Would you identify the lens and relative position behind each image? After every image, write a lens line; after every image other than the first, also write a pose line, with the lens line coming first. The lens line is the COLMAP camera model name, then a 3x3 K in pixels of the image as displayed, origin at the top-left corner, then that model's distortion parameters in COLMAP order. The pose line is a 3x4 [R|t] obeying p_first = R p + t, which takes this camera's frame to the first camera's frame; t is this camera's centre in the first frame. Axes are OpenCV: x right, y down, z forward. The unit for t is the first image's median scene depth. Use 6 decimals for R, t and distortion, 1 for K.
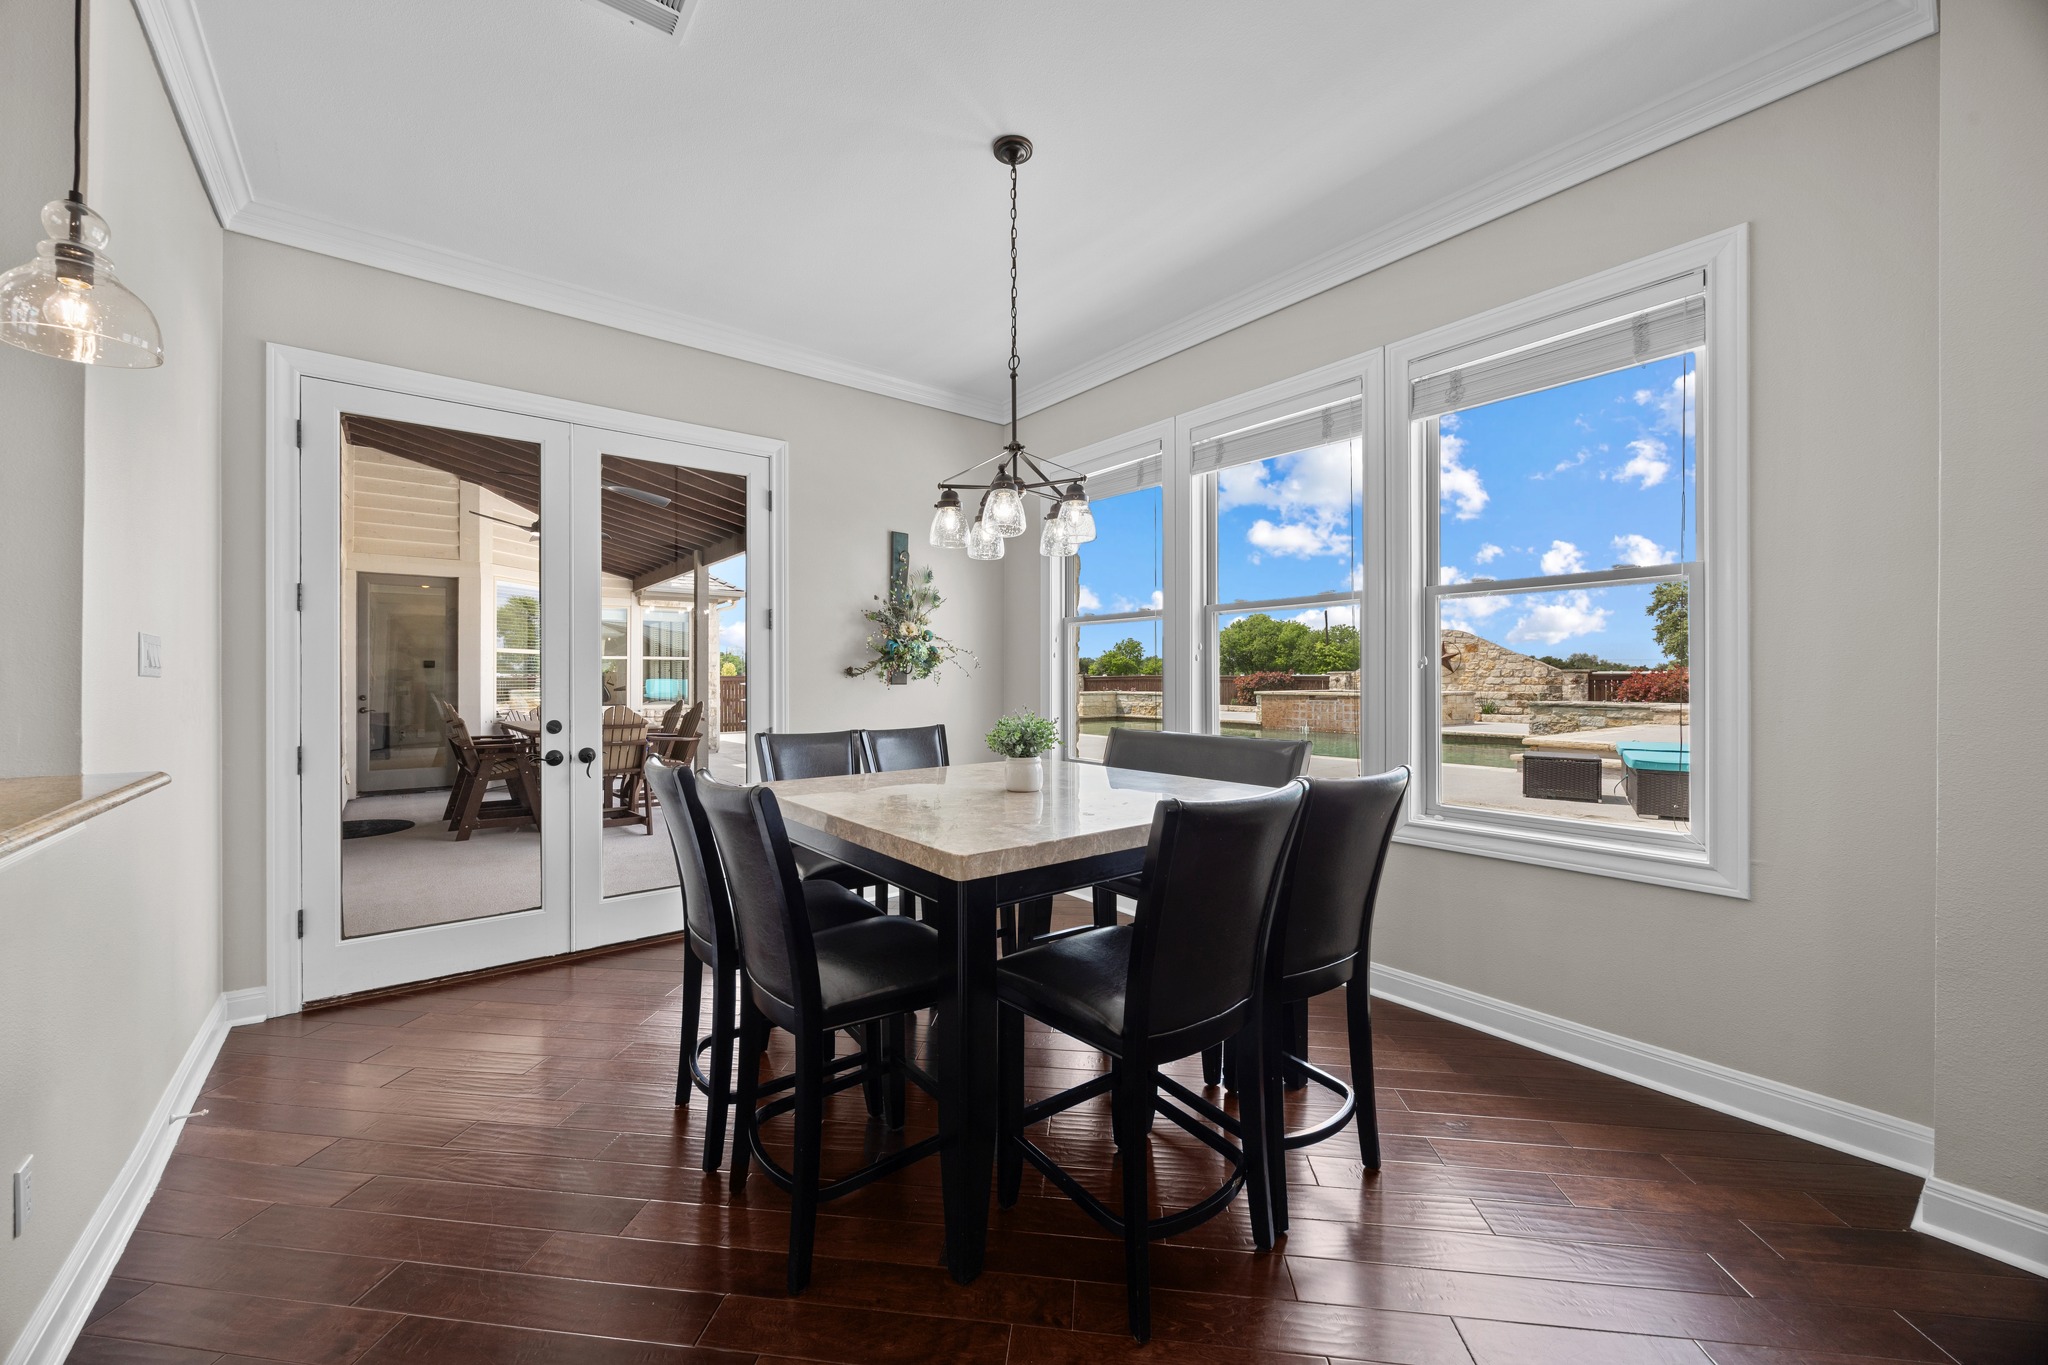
lens RADIAL K [[776.4, 0, 1015.4], [0, 776.4, 680.3], [0, 0, 1]] dist [-0.003355, -0.000127]
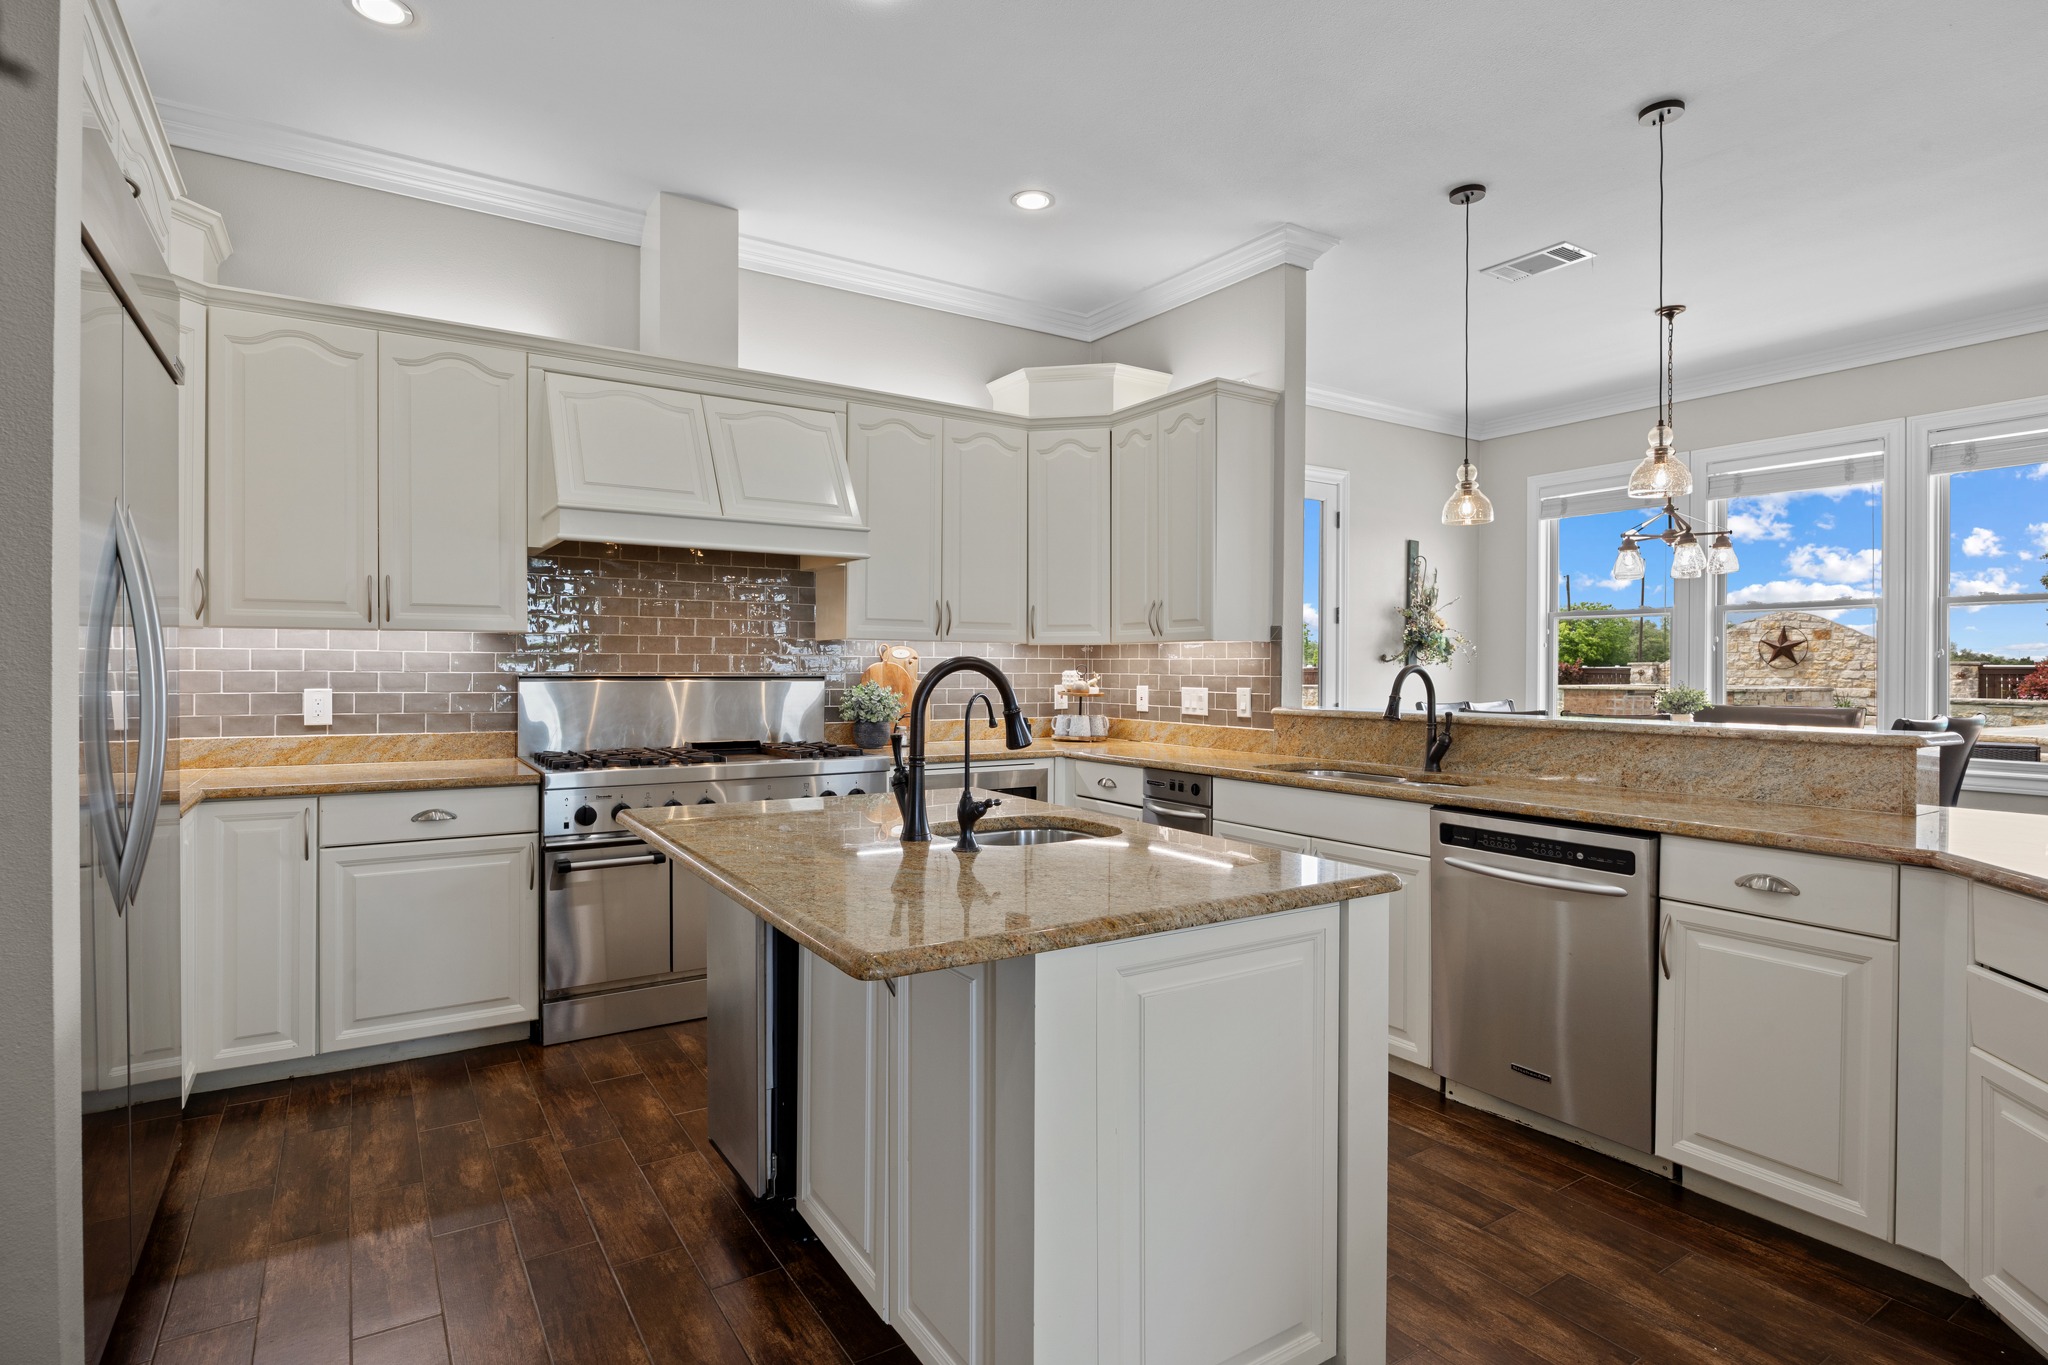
lens RADIAL K [[1043.7, 0, 1026.3], [0, 1043.7, 677.2], [0, 0, 1]] dist [-0.002395, -0.001495]
pose [[0.996550, 0.006242, -0.082755, -0.174240], [-0.005883, 0.999972, 0.004583, 0.003768], [0.082781, -0.004080, 0.996559, -0.180940]]
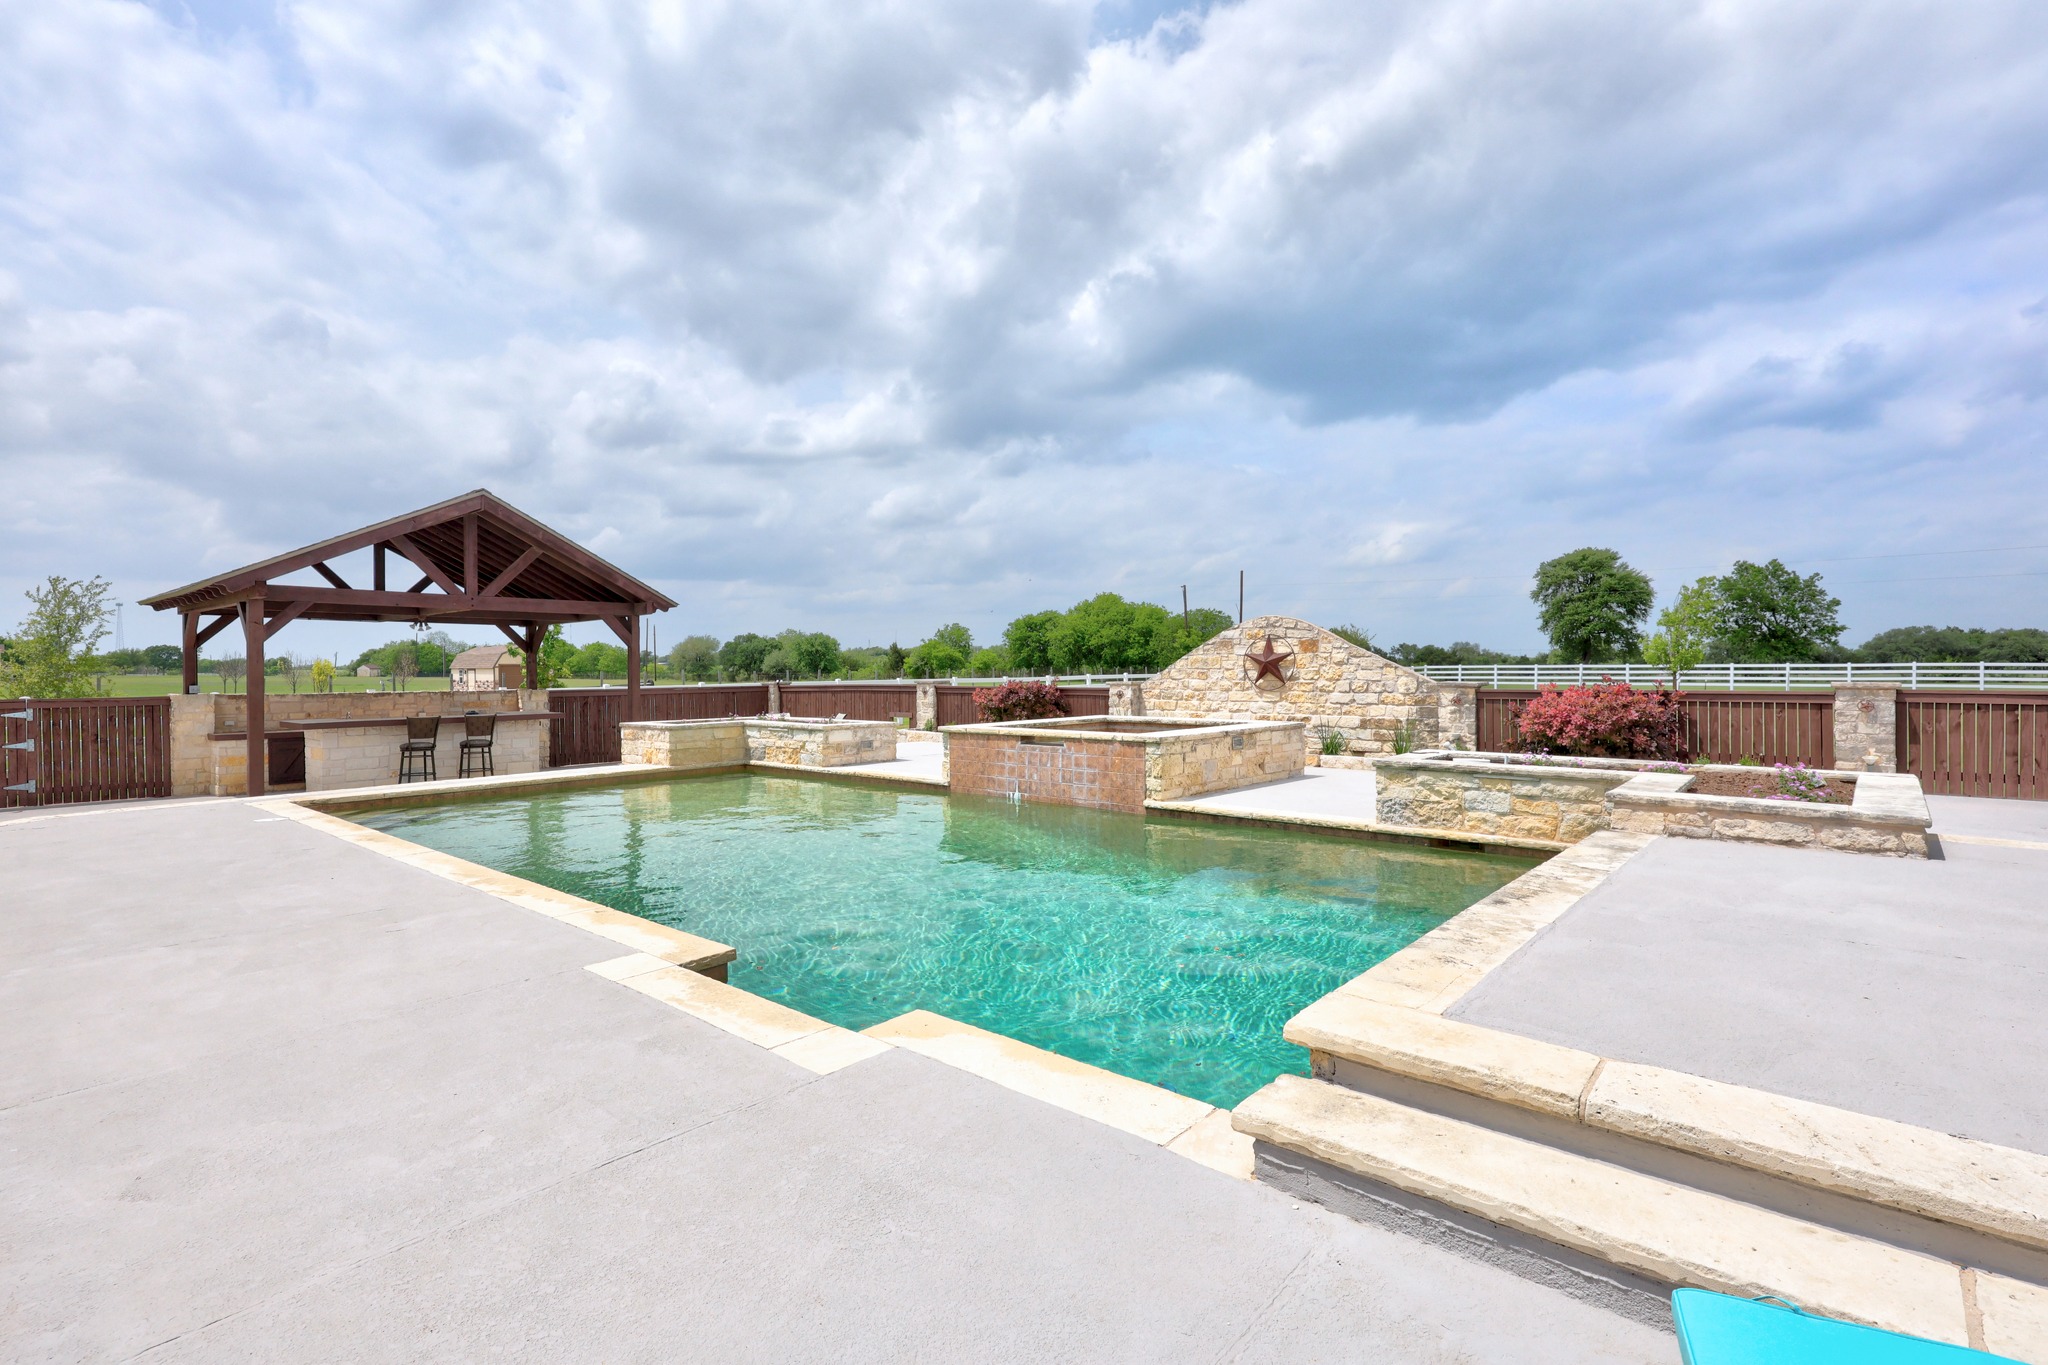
lens RADIAL K [[939.6, 0, 1025.5], [0, 939.6, 672.6], [0, 0, 1]] dist [-0.001044, -0.000423]
pose [[0.981164, -0.006276, 0.193076, 0.245145], [0.006600, 0.999978, -0.001036, -0.023133], [-0.193065, 0.002291, 0.981183, 0.337796]]
